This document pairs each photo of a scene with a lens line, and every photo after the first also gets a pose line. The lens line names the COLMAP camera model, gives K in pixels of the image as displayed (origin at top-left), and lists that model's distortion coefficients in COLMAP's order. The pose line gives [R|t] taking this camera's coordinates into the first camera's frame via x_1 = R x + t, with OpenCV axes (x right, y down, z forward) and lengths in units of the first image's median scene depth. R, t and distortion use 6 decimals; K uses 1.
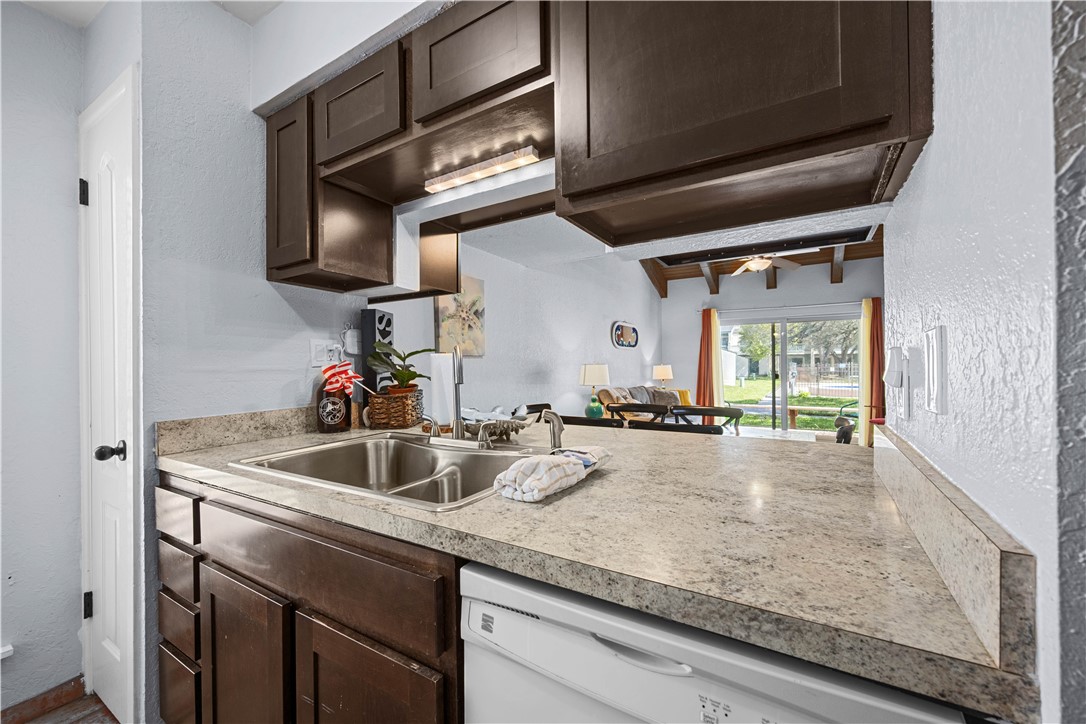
lens RADIAL K [[428.8, 0, 548.8], [0, 428.8, 364.8], [0, 0, 1]] dist [-0.000457, -0.000183]
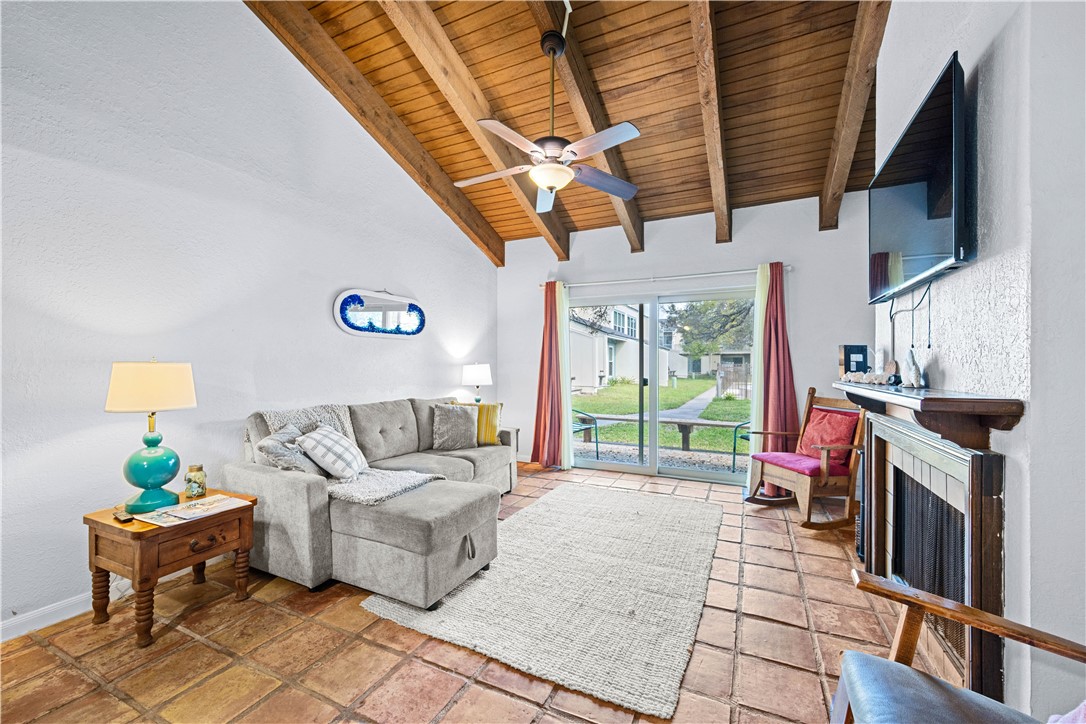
lens RADIAL K [[428.8, 0, 549.6], [0, 428.8, 365.0], [0, 0, 1]] dist [-0.000457, -0.000183]
pose [[0.994953, 0.007948, 0.100031, 1.438176], [-0.008611, 0.999944, 0.006200, -0.015254], [-0.099976, -0.007030, 0.994965, 1.554029]]
